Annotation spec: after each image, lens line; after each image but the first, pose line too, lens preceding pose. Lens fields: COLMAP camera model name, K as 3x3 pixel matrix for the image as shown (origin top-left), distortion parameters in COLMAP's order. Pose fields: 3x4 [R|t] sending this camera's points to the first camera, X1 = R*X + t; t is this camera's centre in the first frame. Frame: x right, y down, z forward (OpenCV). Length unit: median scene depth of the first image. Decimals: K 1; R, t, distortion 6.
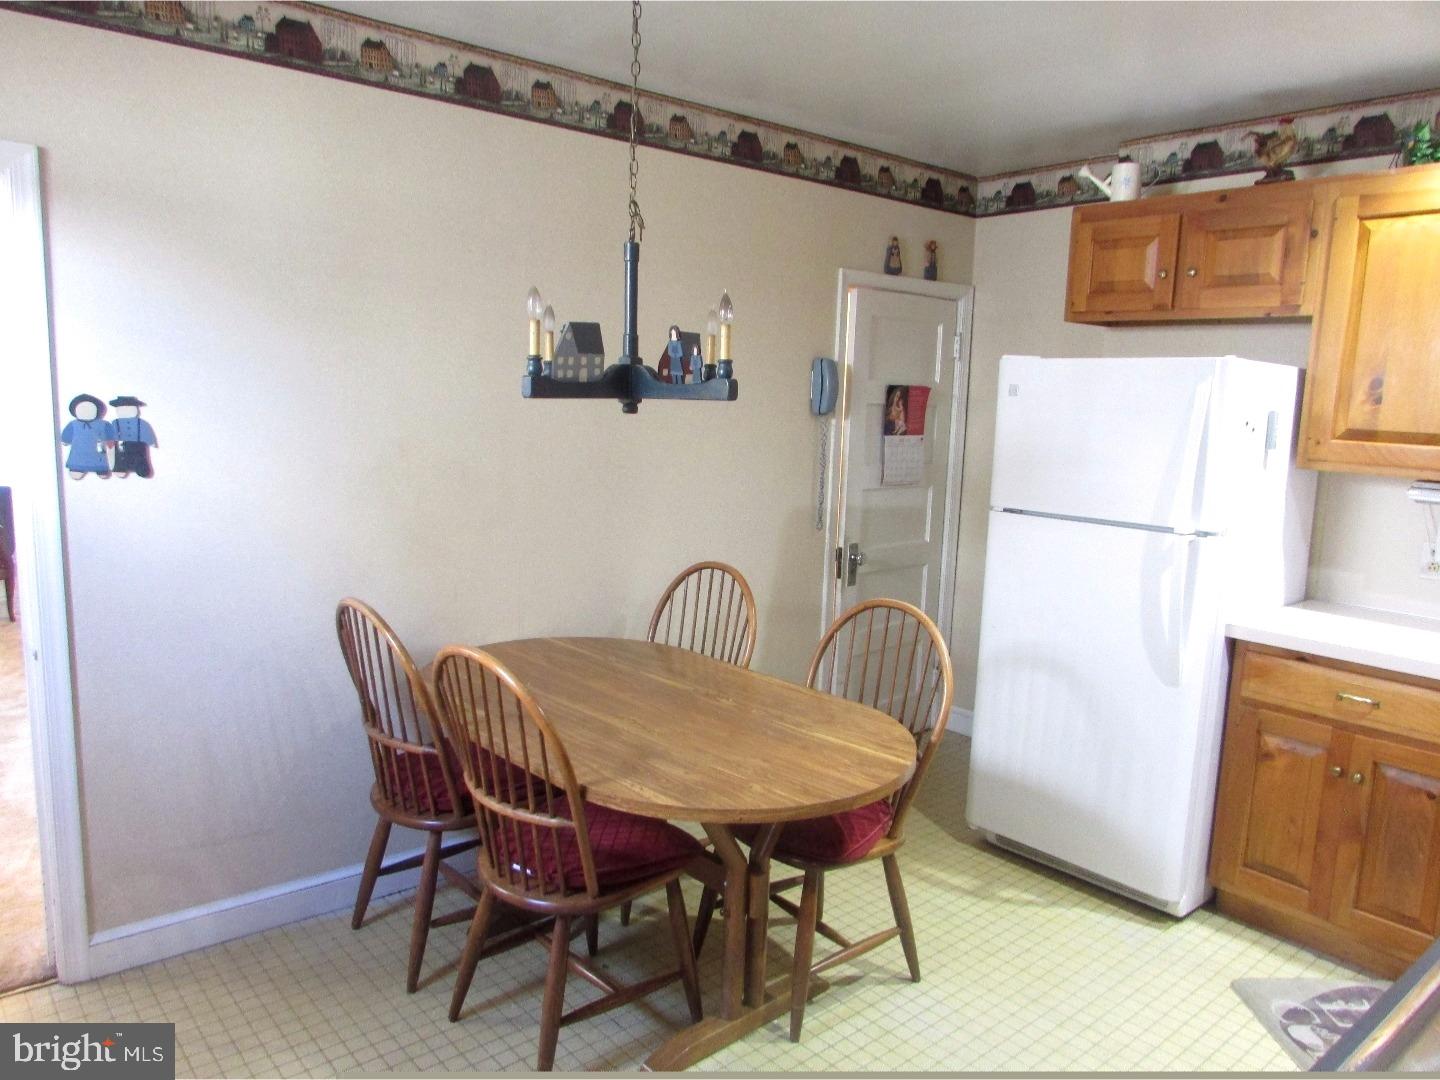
lens RADIAL K [[1022.8, 0, 713.3], [0, 1022.8, 545.6], [0, 0, 1]] dist [-0.034645, 0.018852]
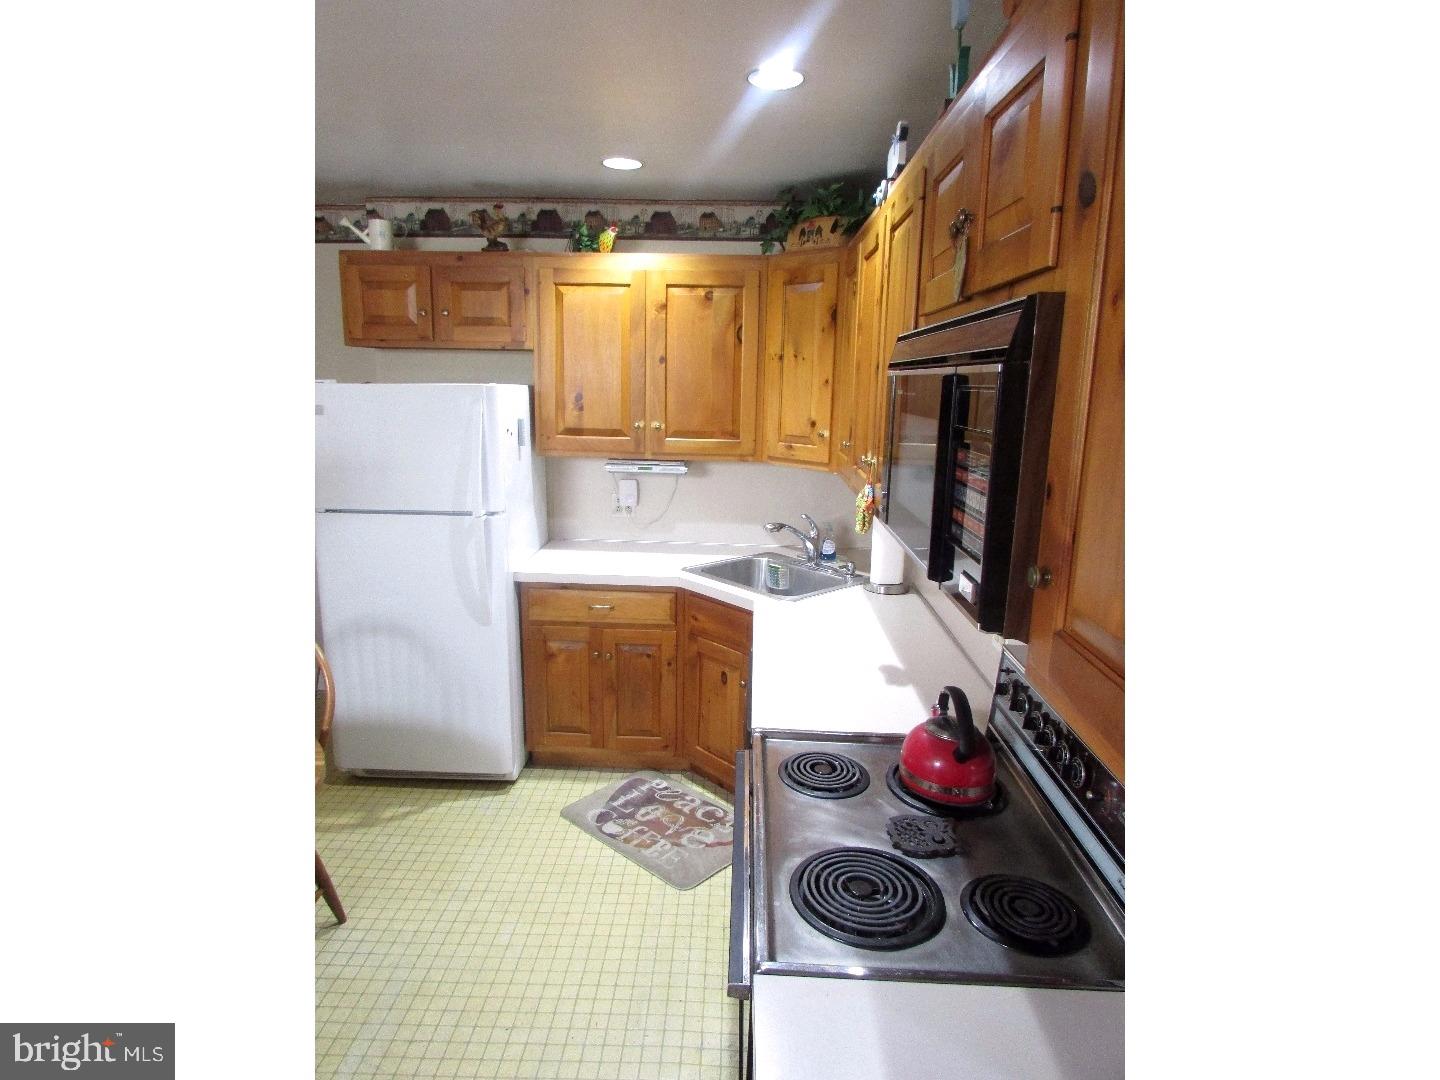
lens RADIAL K [[767.8, 0, 720.0], [0, 767.8, 540.0], [0, 0, 1]] dist [-0.029902, 0.000767]
pose [[0.664260, -0.174864, 0.726761, -0.068608], [0.113048, 0.984571, 0.133569, -0.076723], [-0.738904, -0.006566, 0.673779, 0.070728]]
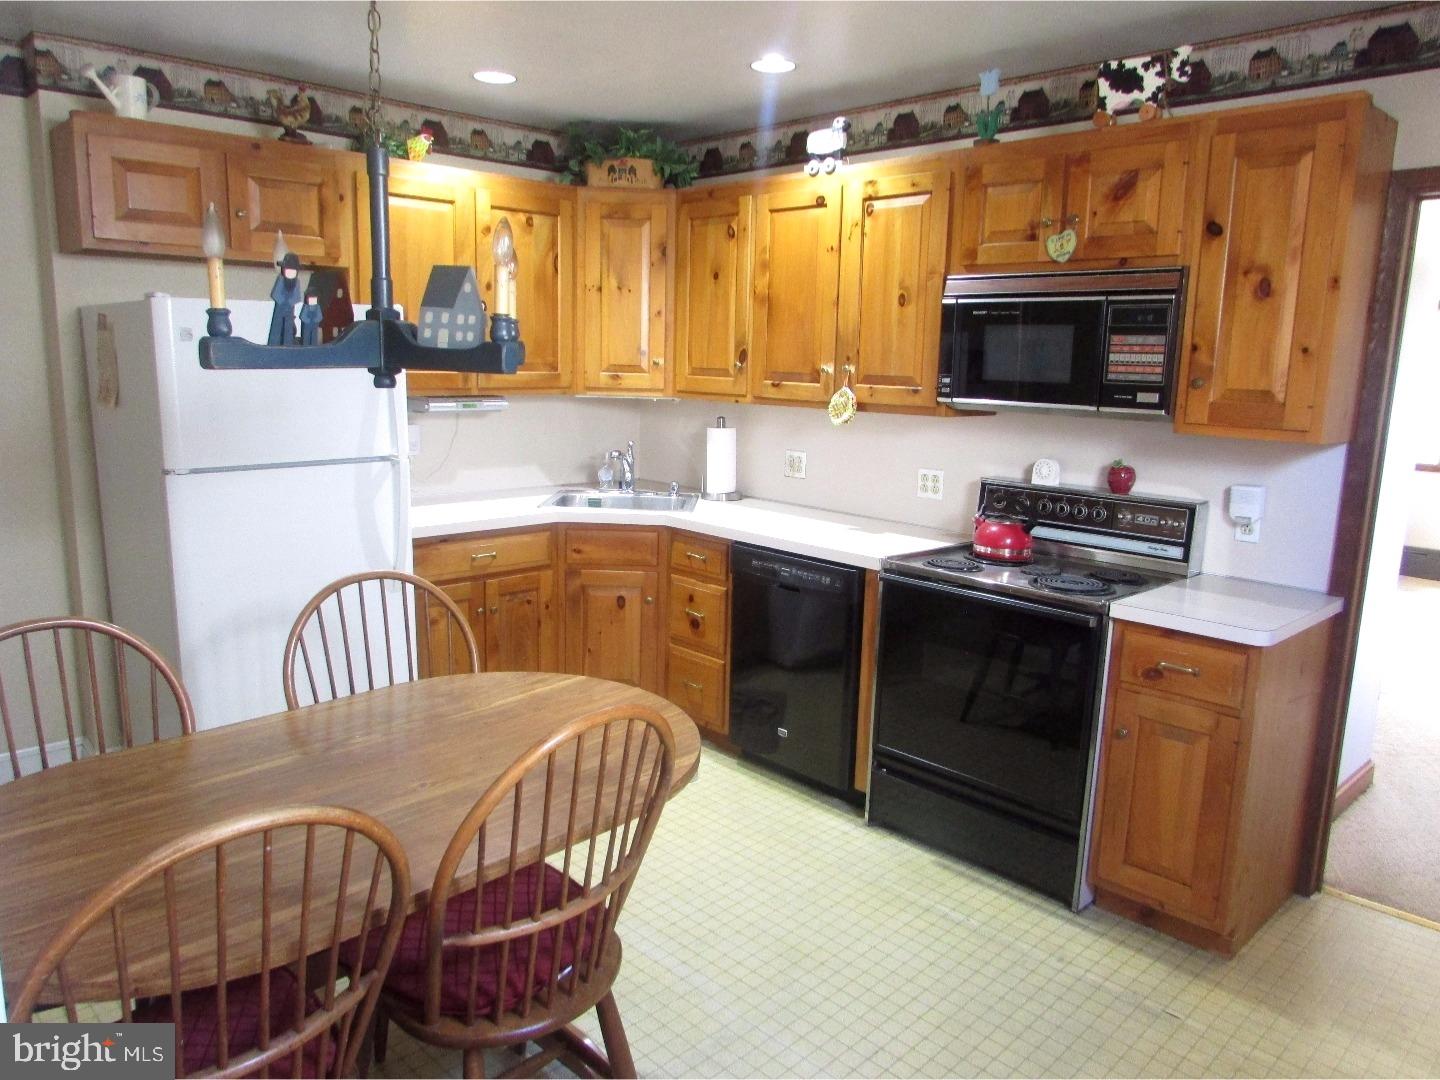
lens RADIAL K [[1022.8, 0, 713.3], [0, 1022.8, 545.6], [0, 0, 1]] dist [-0.034645, 0.018852]
pose [[-0.069225, -0.220535, 0.972920, -0.689707], [0.121036, 0.966198, 0.227623, -0.132582], [-0.990231, 0.133516, -0.040192, 0.672215]]
